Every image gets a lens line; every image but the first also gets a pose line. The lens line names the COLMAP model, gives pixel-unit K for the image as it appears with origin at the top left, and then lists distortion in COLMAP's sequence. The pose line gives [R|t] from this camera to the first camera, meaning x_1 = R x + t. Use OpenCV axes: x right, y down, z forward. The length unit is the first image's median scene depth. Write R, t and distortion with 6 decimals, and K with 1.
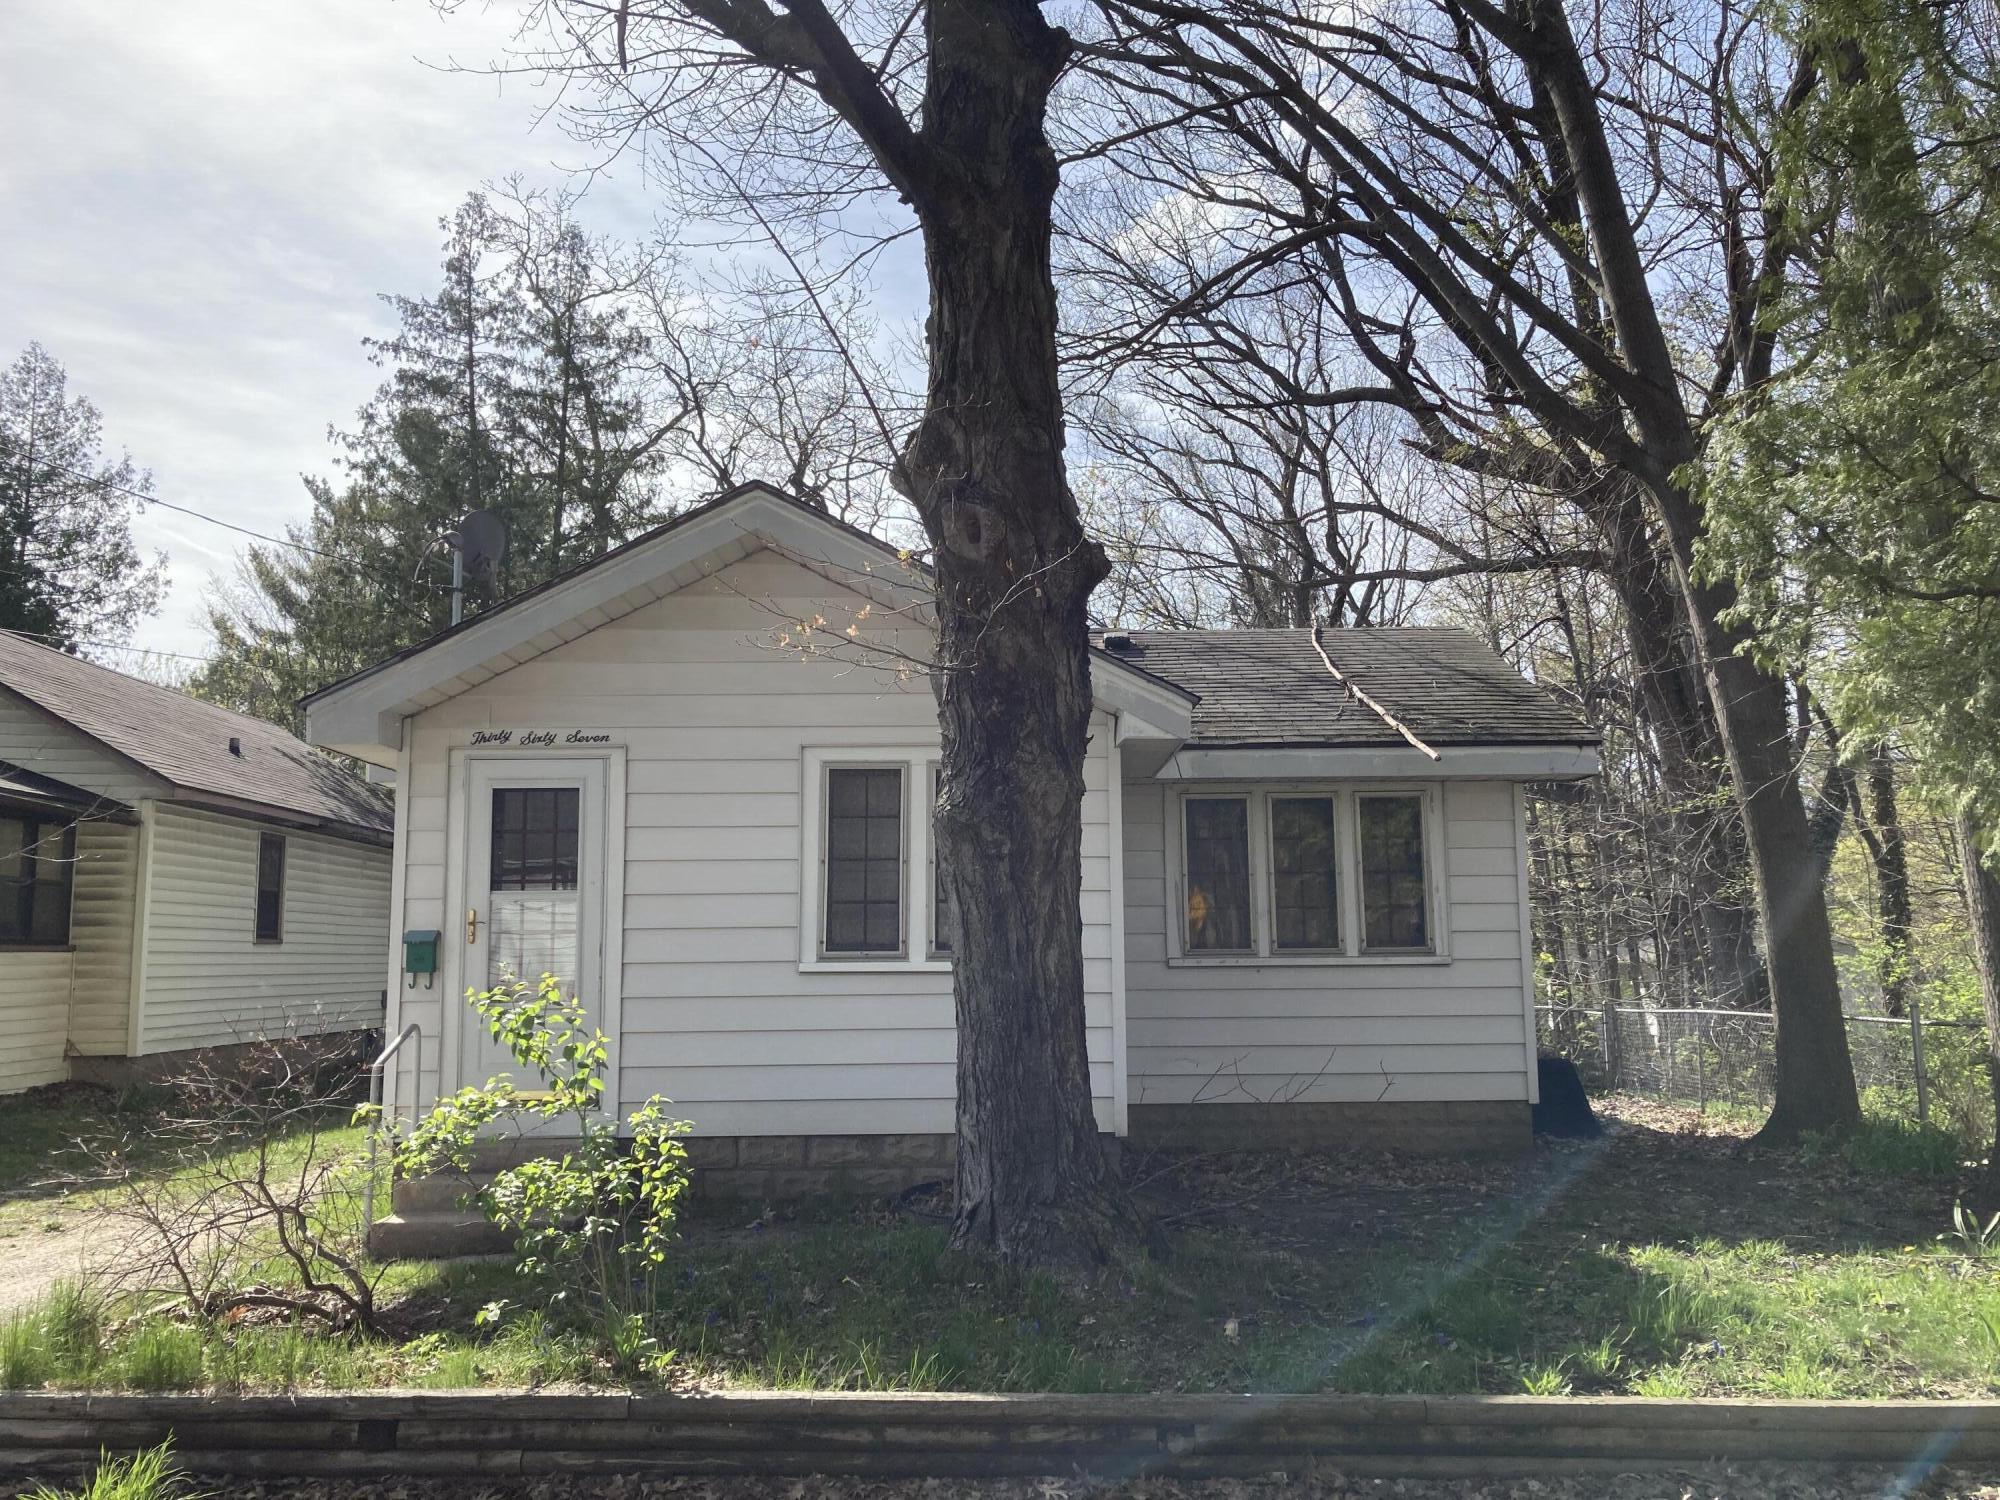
lens RADIAL K [[1639.7, 0, 1000.0], [0, 1639.7, 750.0], [0, 0, 1]] dist [0.006872, 0.001913]
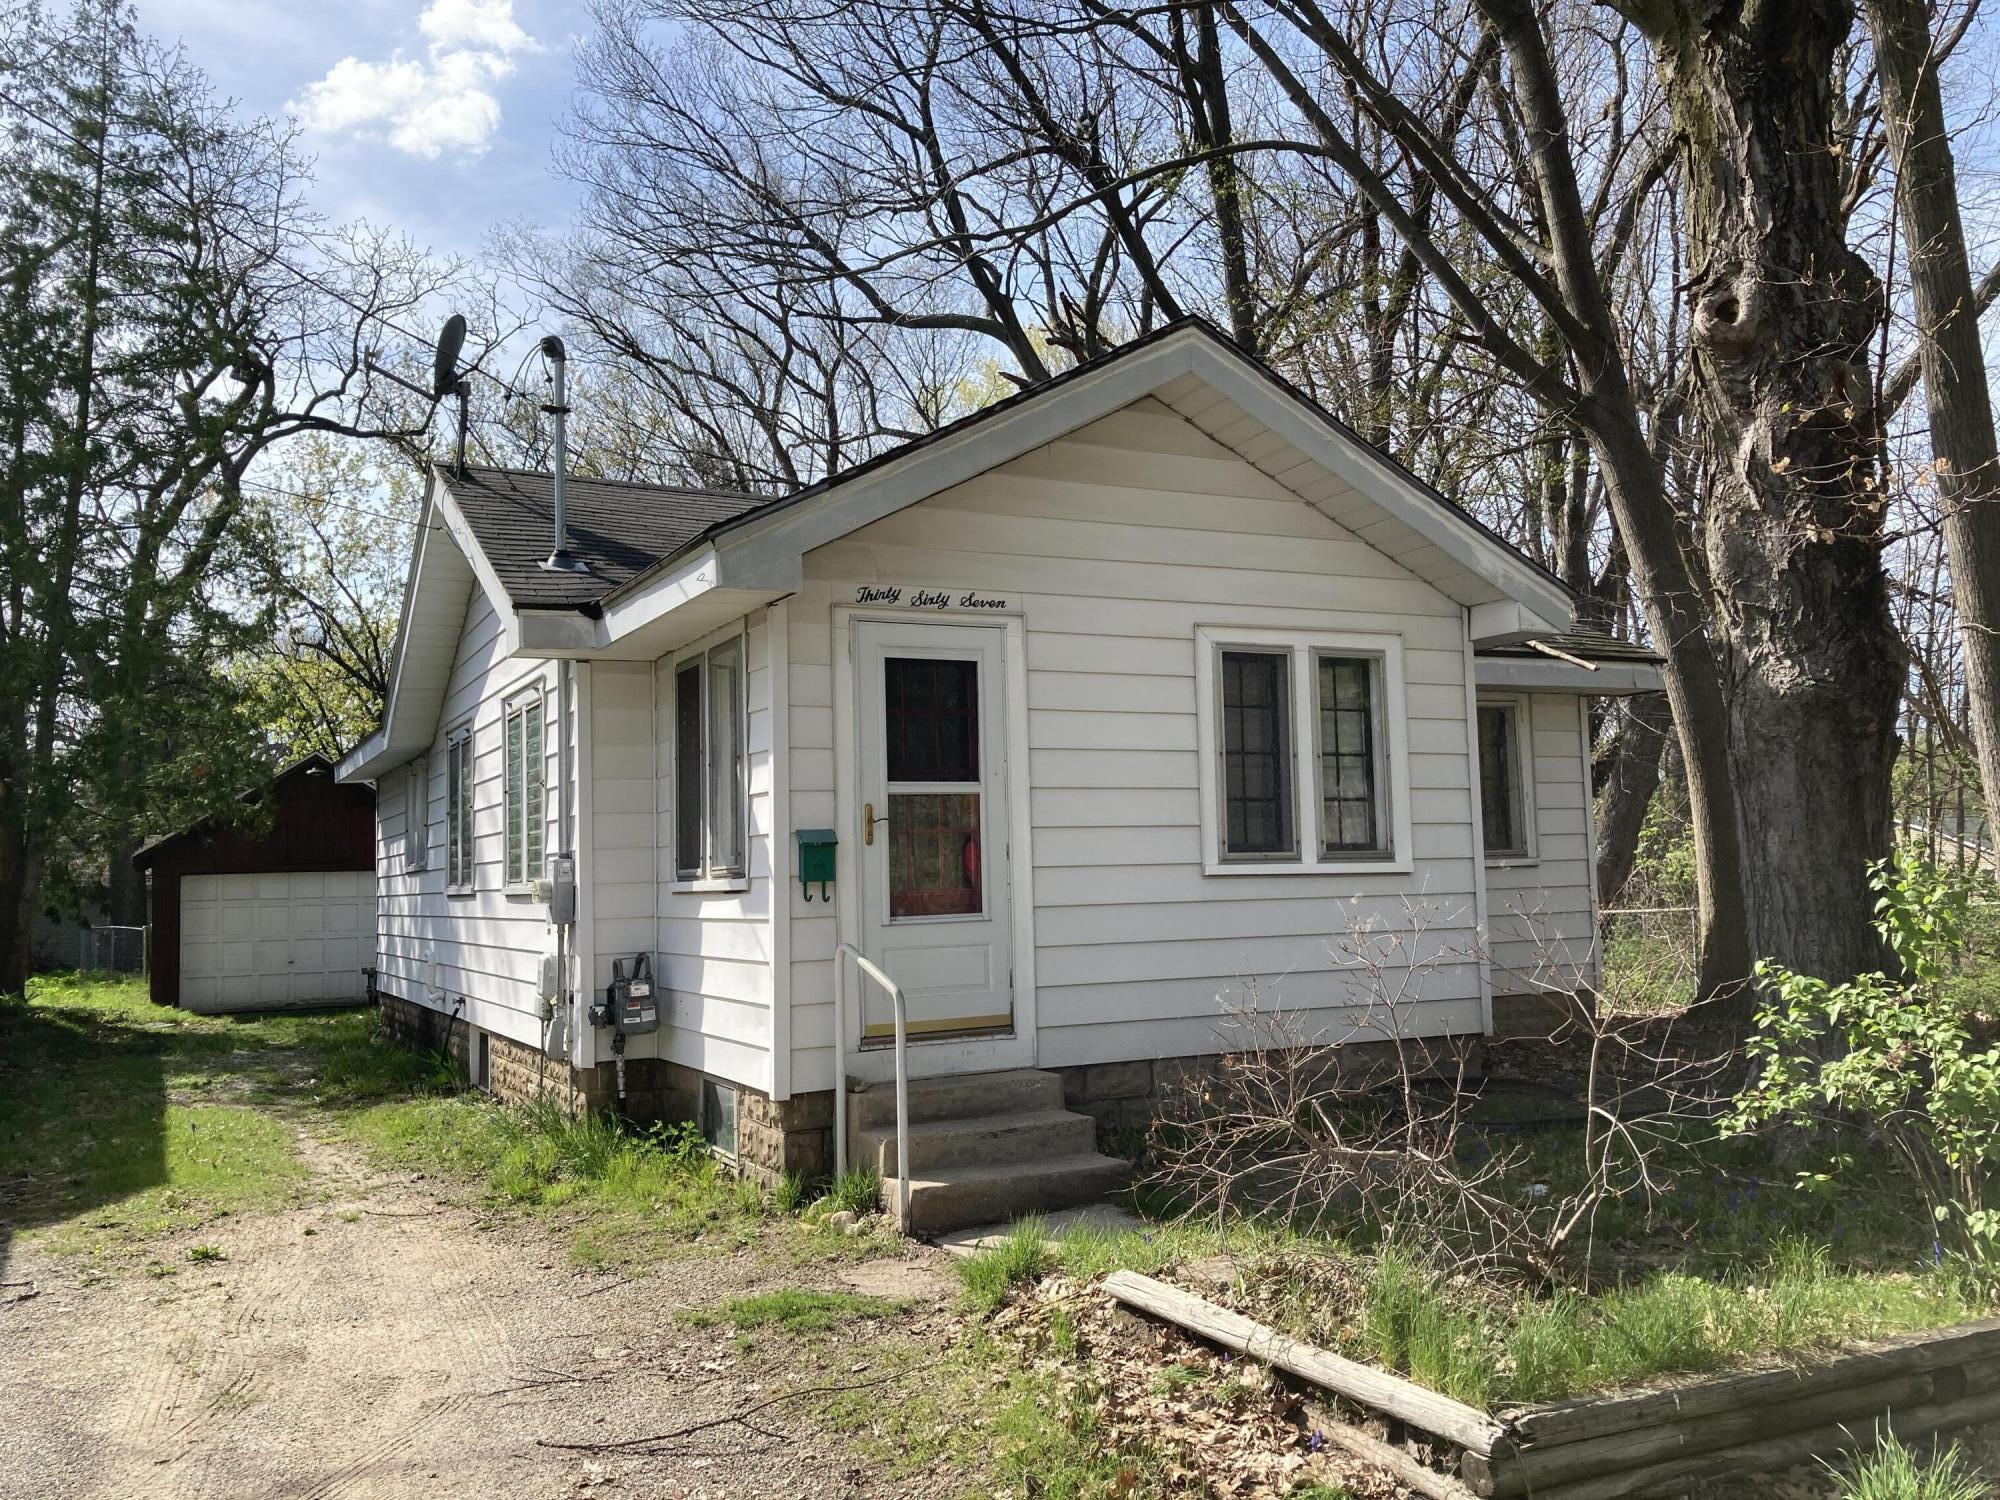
lens RADIAL K [[1658.6, 0, 1000.0], [0, 1658.6, 750.0], [0, 0, 1]] dist [0.047536, -0.003066]
pose [[0.913208, 0.016835, 0.407145, -0.589323], [-0.032024, 0.999021, 0.030521, 0.042168], [-0.406233, -0.040911, 0.912853, 0.216847]]
